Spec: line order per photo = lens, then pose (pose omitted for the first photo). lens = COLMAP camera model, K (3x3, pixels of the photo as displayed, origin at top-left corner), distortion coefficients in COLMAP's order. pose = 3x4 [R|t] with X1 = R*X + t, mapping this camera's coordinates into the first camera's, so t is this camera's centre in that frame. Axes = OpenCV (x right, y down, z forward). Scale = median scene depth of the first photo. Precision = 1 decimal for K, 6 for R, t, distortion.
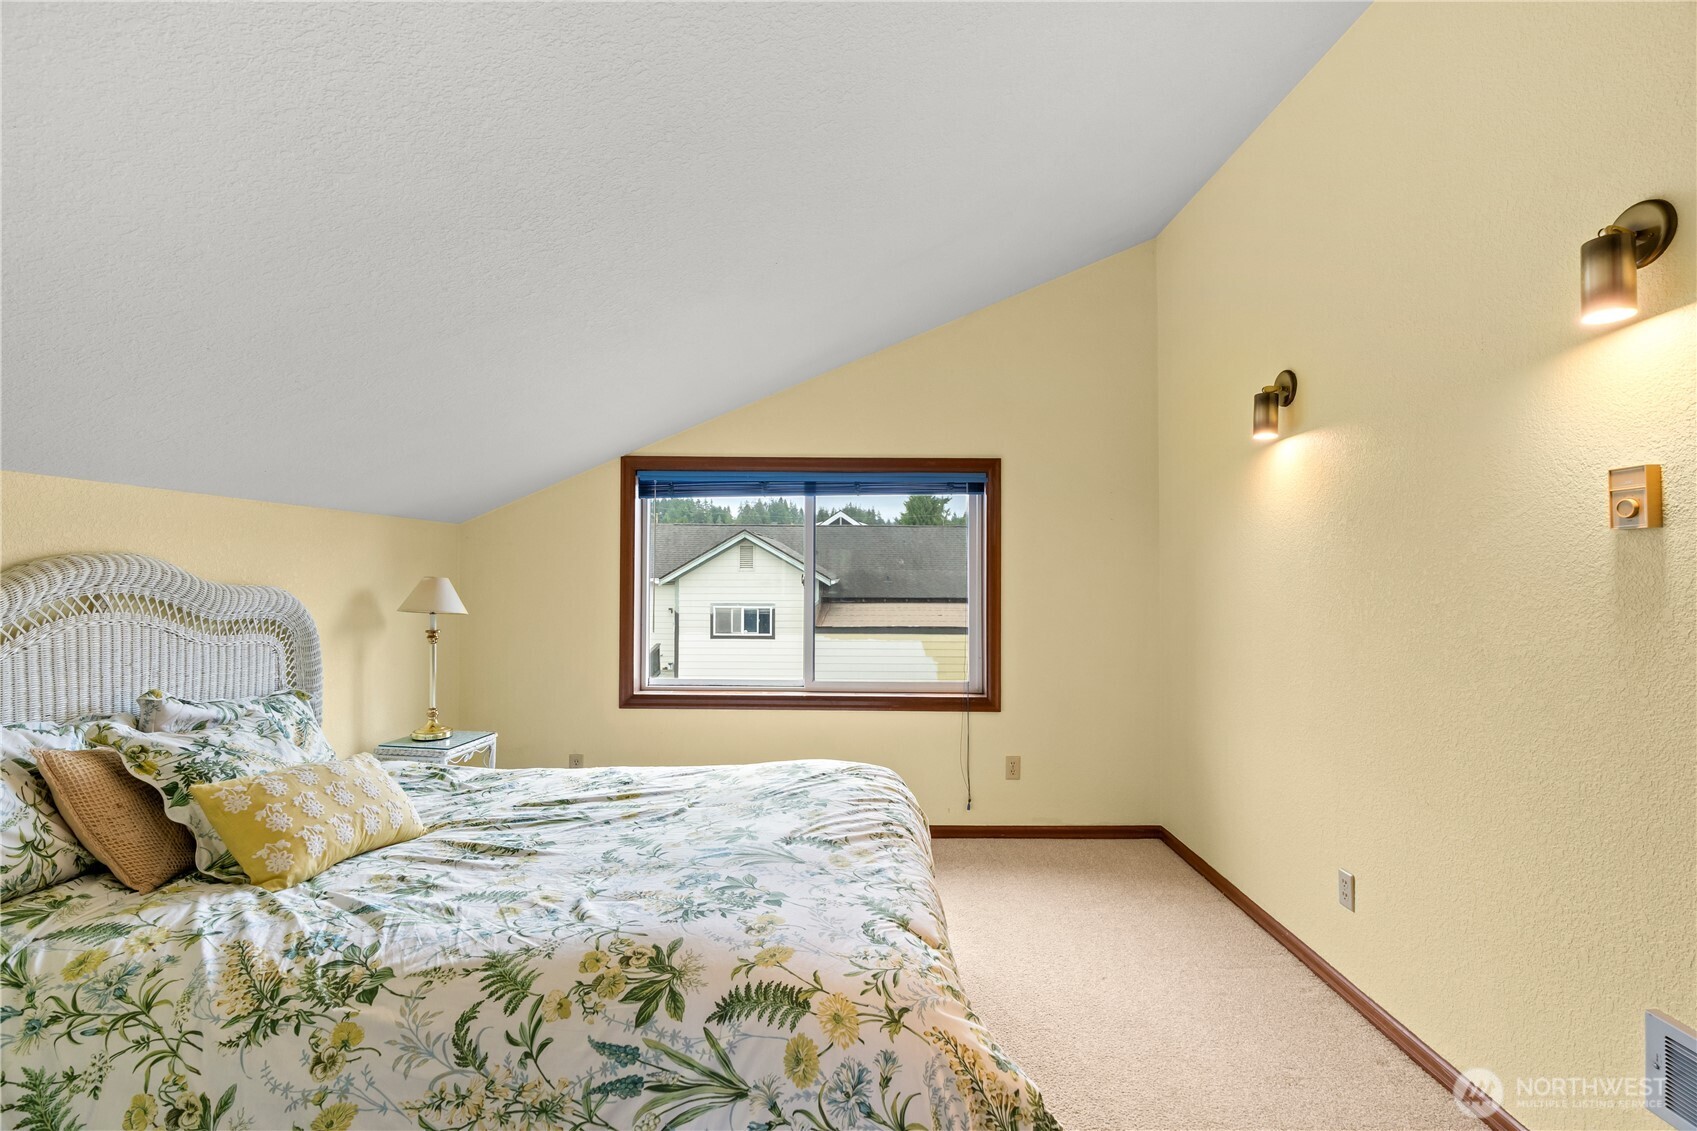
lens RADIAL K [[770.0, 0, 848.5], [0, 770.0, 565.5], [0, 0, 1]] dist [0.002960, 0.000972]
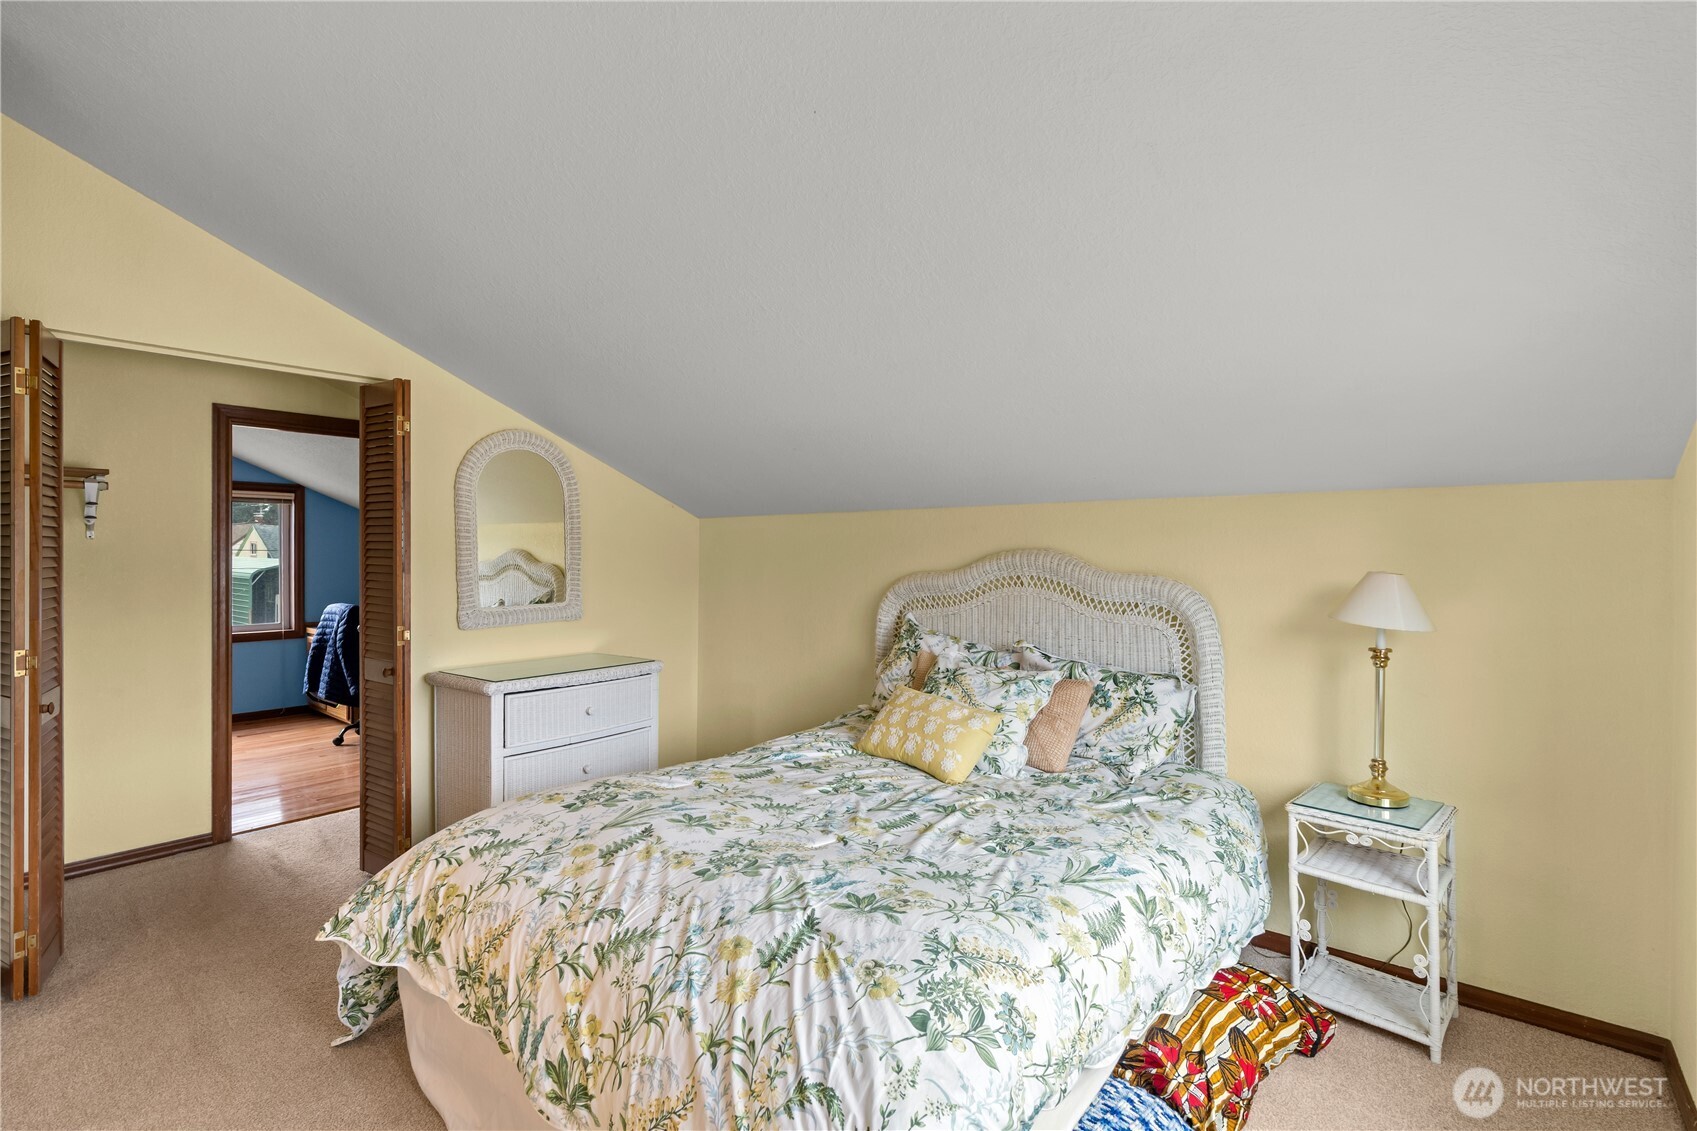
lens RADIAL K [[756.5, 0, 843.8], [0, 756.5, 561.7], [0, 0, 1]] dist [-0.014489, 0.000615]
pose [[-0.616983, 0.003577, -0.786968, 0.485739], [0.002492, 0.999994, 0.002591, 0.002245], [0.786972, -0.000362, -0.616988, 1.645384]]
